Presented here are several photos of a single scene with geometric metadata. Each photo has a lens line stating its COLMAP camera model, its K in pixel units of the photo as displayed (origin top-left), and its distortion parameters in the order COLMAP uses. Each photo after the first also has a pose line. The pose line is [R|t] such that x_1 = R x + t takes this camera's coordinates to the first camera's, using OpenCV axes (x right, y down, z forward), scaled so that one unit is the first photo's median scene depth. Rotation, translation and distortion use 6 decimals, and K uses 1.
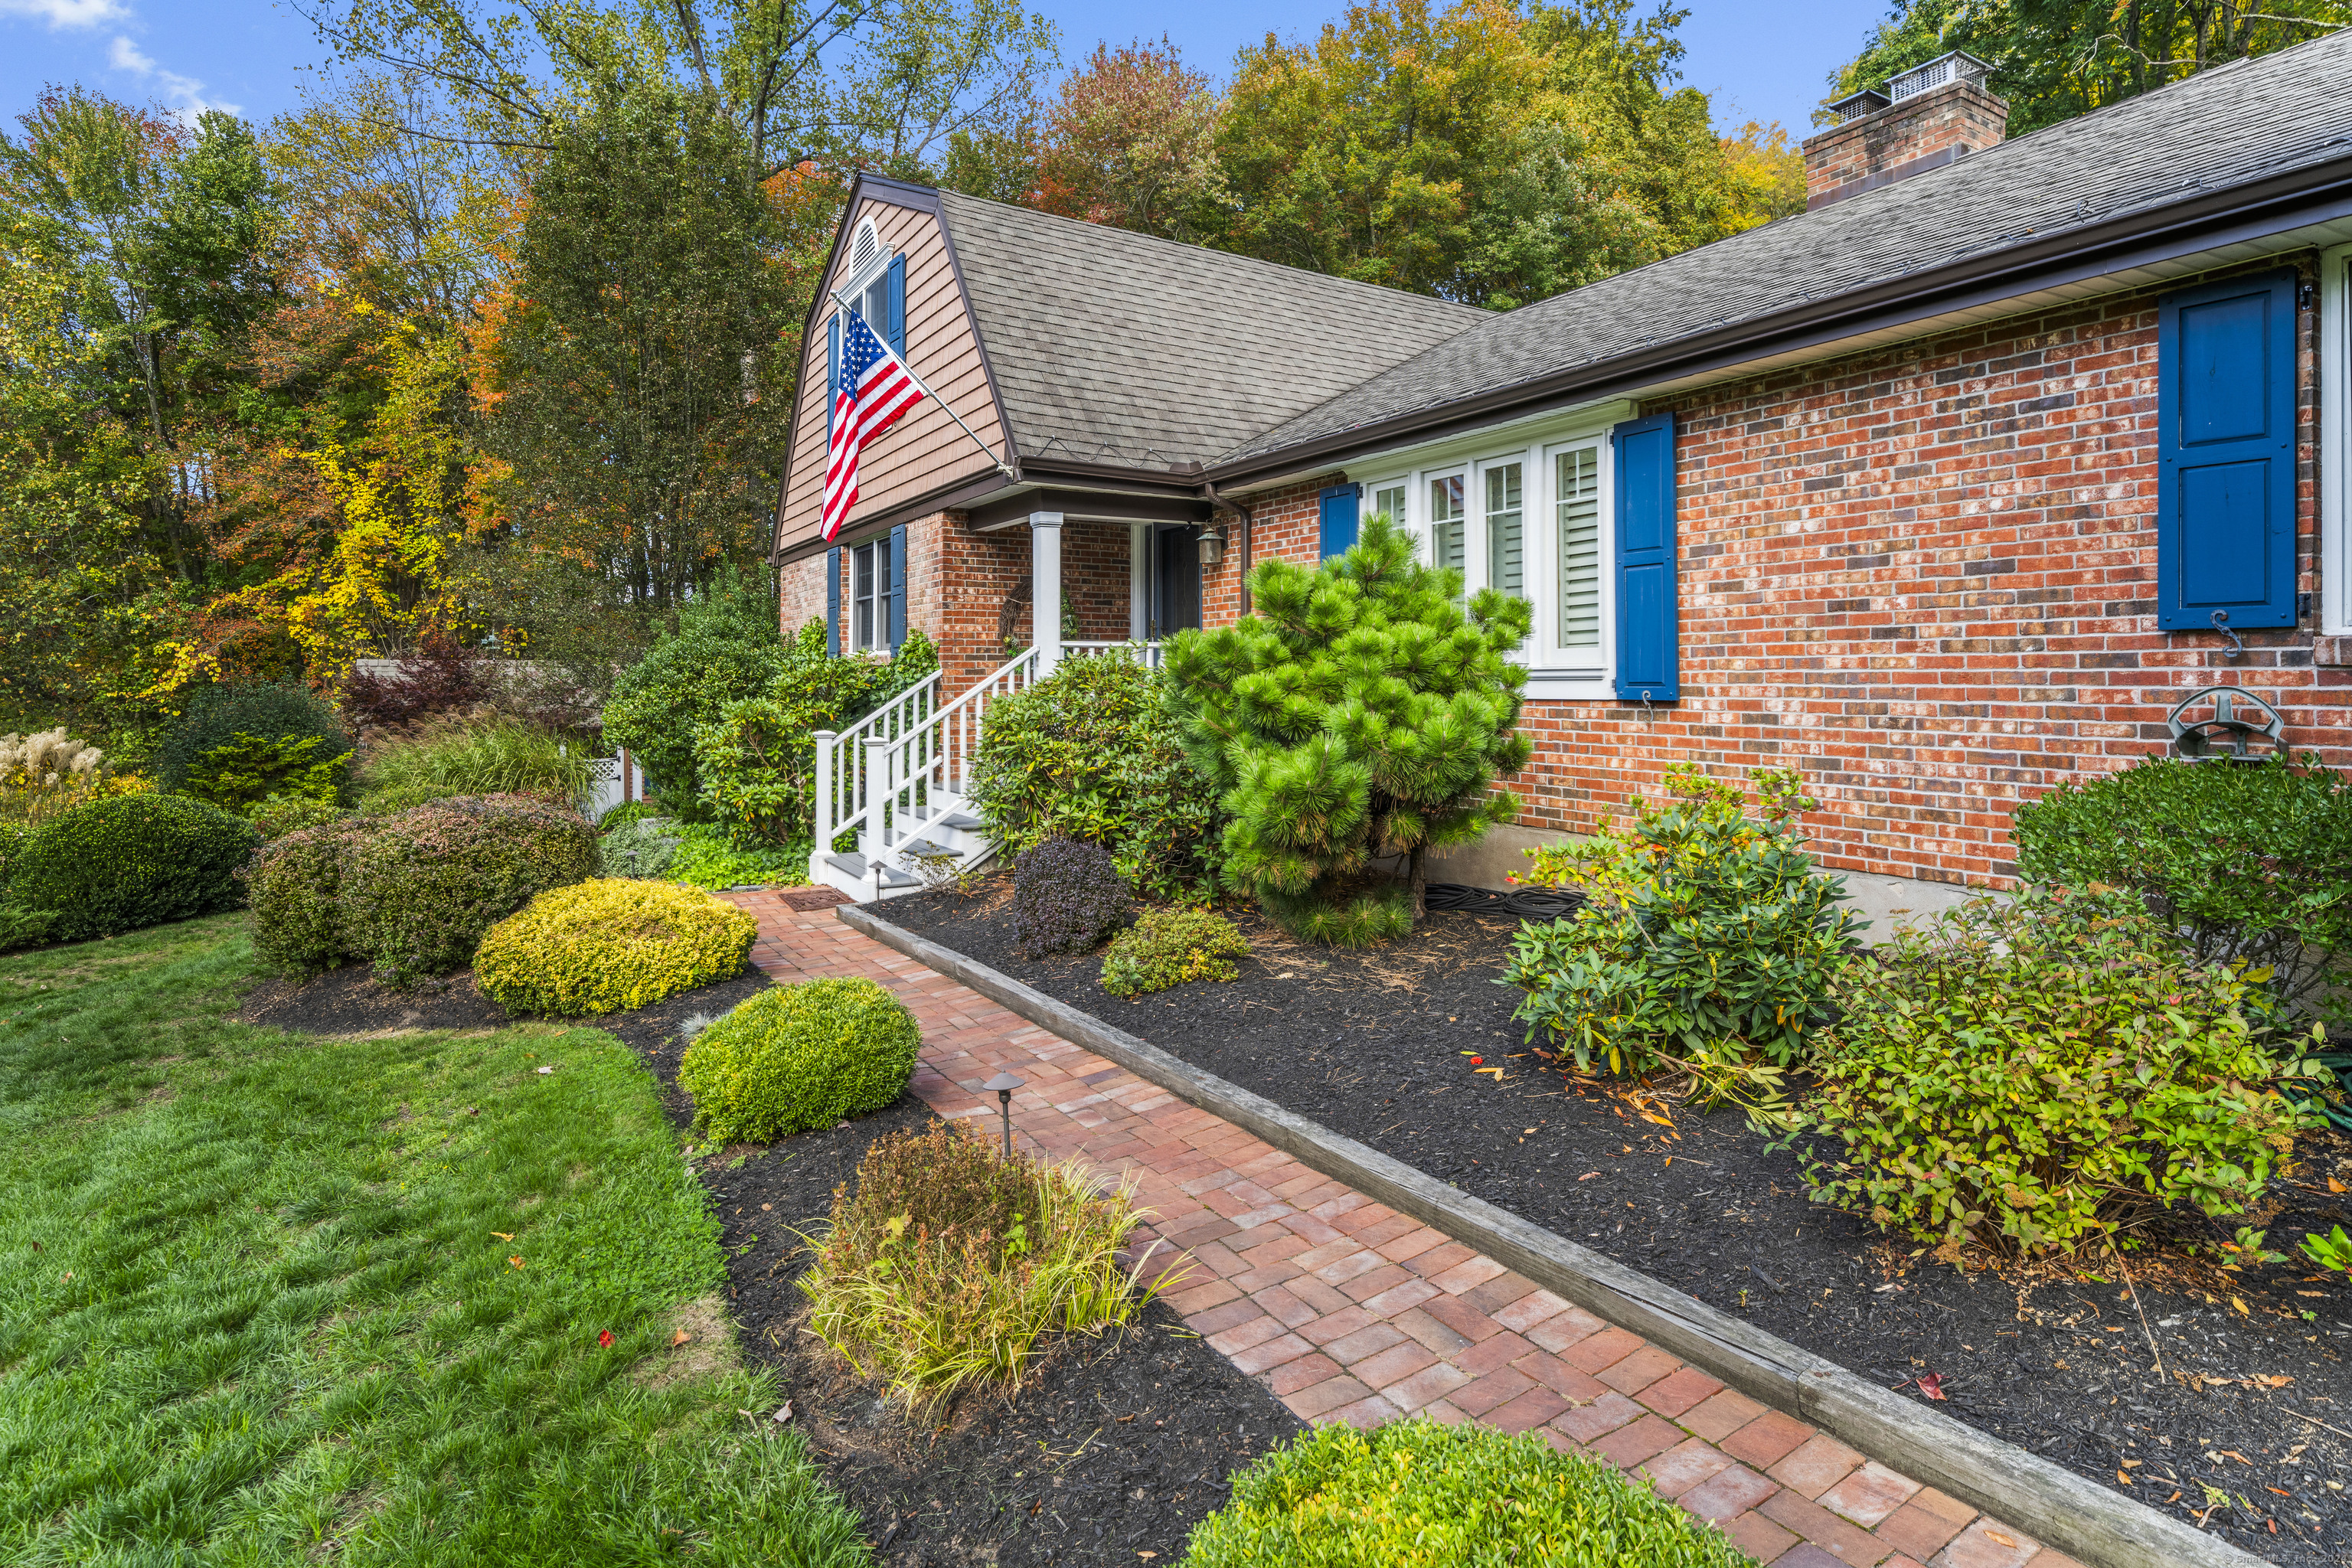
lens RADIAL K [[1195.4, 0, 1194.8], [0, 1195.4, 699.9], [0, 0, 1]] dist [-0.002304, -0.000085]
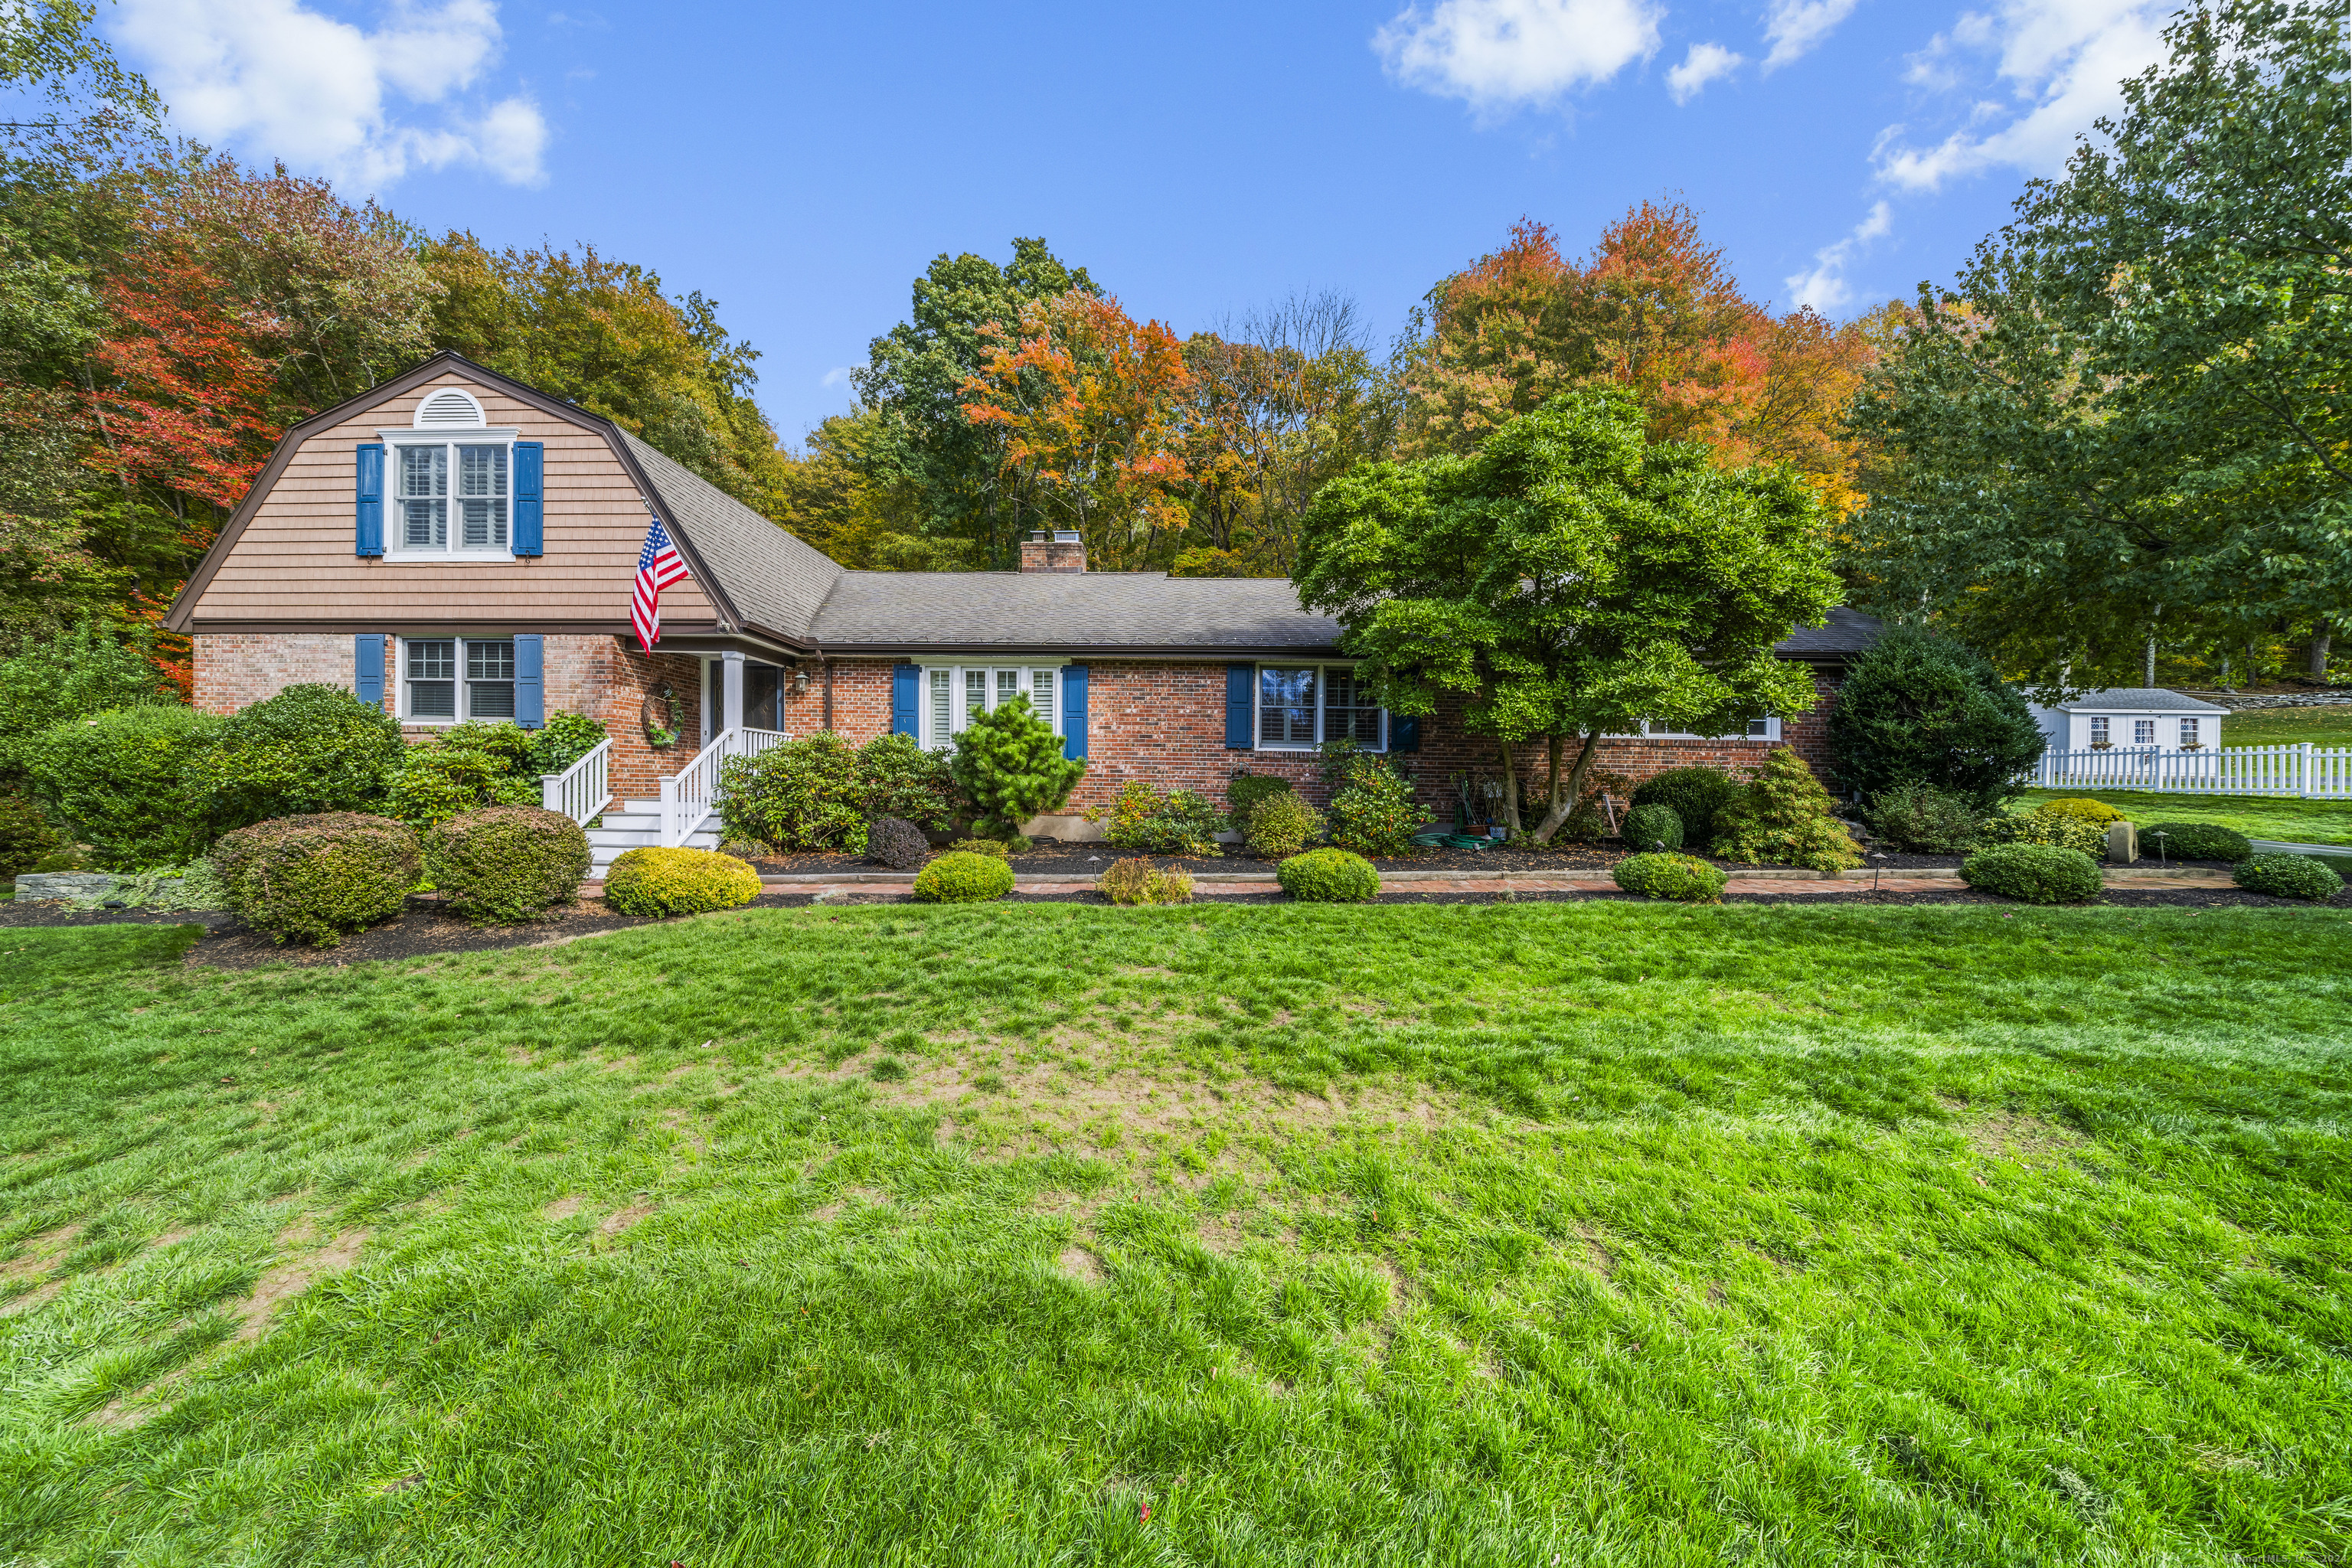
lens RADIAL K [[799.7, 0, 1175.9], [0, 799.7, 792.5], [0, 0, 1]] dist [0.000248, 0.000013]
pose [[0.558363, 0.009380, 0.829544, -0.733885], [0.000872, 0.999929, -0.011894, 0.060692], [-0.829596, 0.007364, 0.558315, -0.174572]]
